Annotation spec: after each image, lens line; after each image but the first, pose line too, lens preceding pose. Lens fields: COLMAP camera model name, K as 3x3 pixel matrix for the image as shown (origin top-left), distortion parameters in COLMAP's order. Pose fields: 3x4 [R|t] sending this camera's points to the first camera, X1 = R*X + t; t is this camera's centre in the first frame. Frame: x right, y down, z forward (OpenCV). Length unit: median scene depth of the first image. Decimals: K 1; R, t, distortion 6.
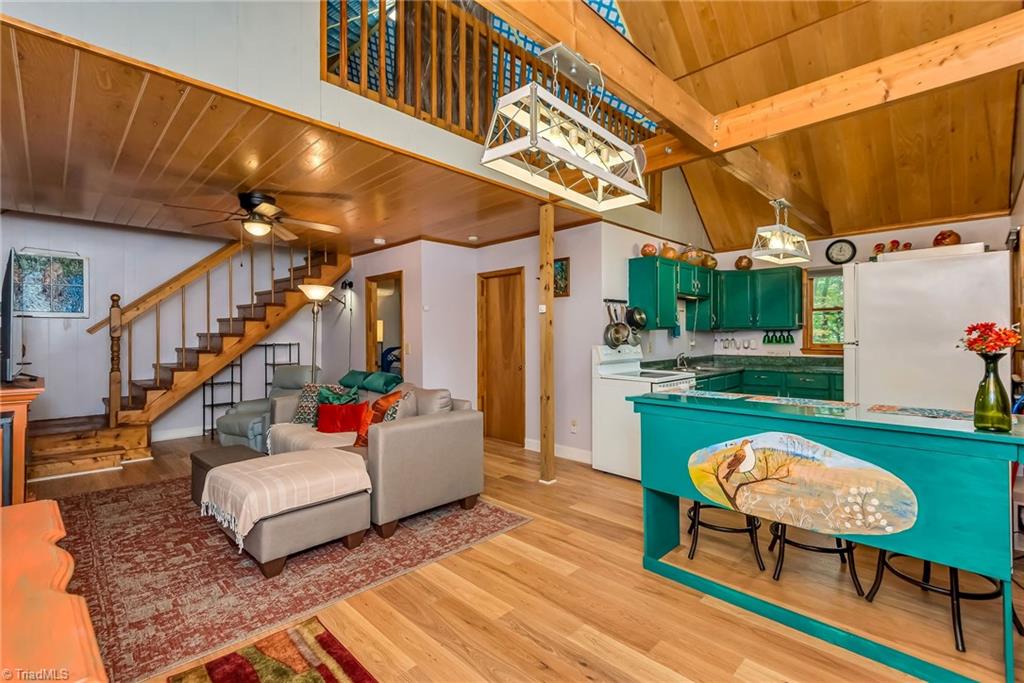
lens RADIAL K [[456.0, 0, 512.9], [0, 456.0, 338.1], [0, 0, 1]] dist [0.001479, -0.006687]
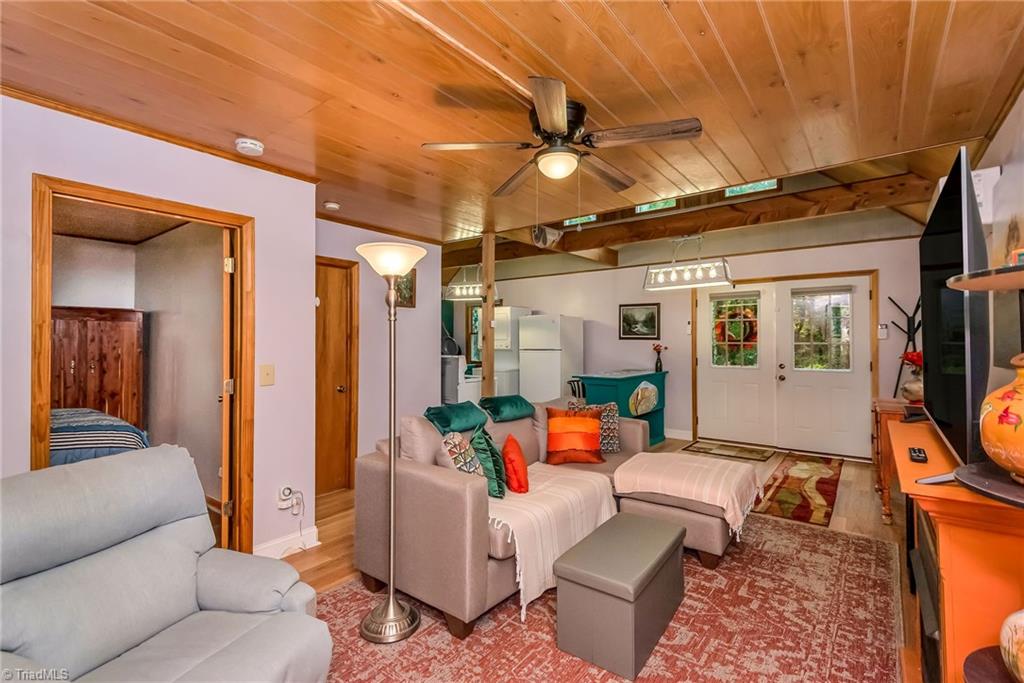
lens RADIAL K [[456.0, 0, 512.9], [0, 456.0, 338.1], [0, 0, 1]] dist [0.001479, -0.006687]
pose [[-0.104478, 0.011341, 0.994463, -1.131036], [0.002623, 0.999935, -0.011127, -0.020821], [-0.994524, 0.001446, -0.104501, 1.117682]]
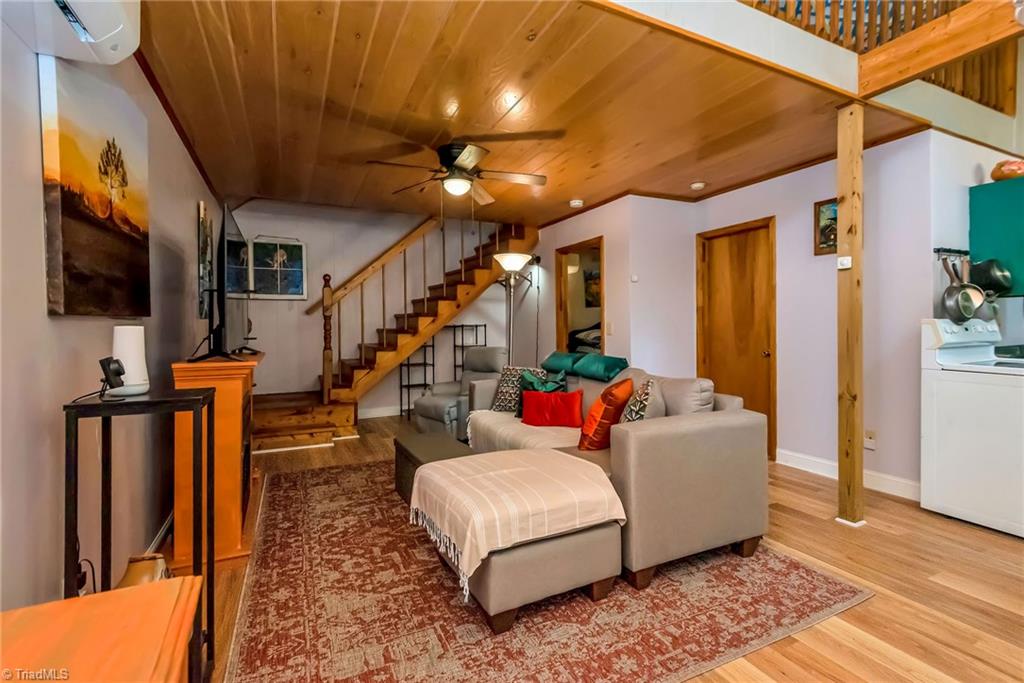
lens RADIAL K [[456.0, 0, 512.9], [0, 456.0, 338.1], [0, 0, 1]] dist [0.001479, -0.006687]
pose [[0.942548, 0.006652, -0.334005, -0.172602], [0.001763, 0.999689, 0.024885, 0.028269], [0.334067, -0.024044, 0.942243, 0.215932]]
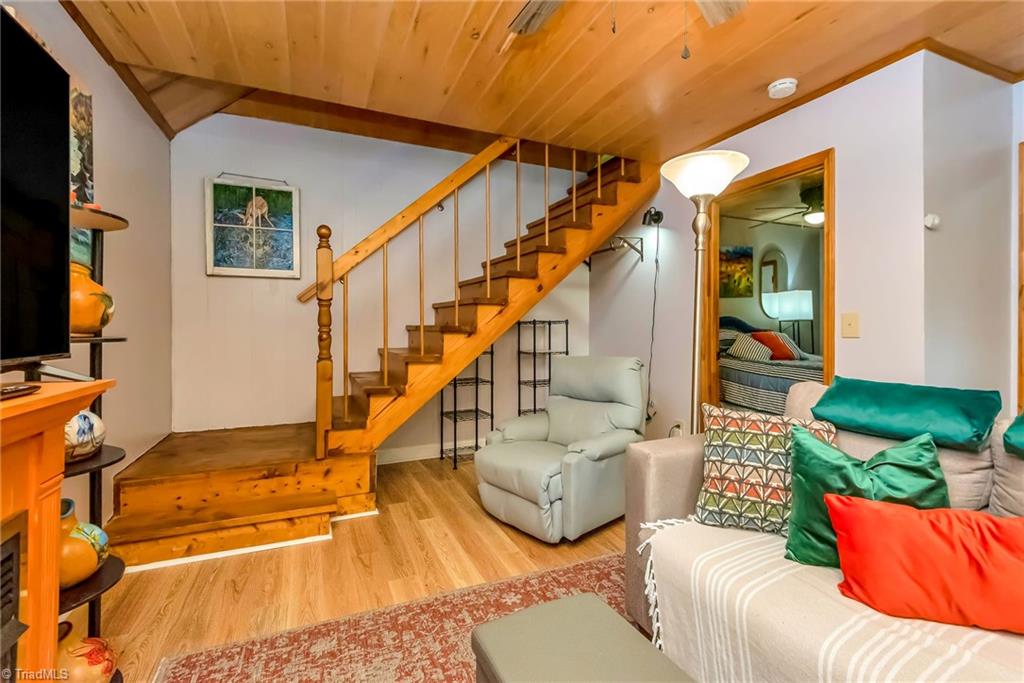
lens RADIAL K [[445.6, 0, 492.3], [0, 445.6, 328.8], [0, 0, 1]] dist [0.000164, -0.006180]
pose [[0.913160, 0.002072, -0.407597, -0.550489], [-0.001688, 0.999998, 0.001302, 0.039654], [0.407599, -0.000500, 0.913161, 0.698351]]
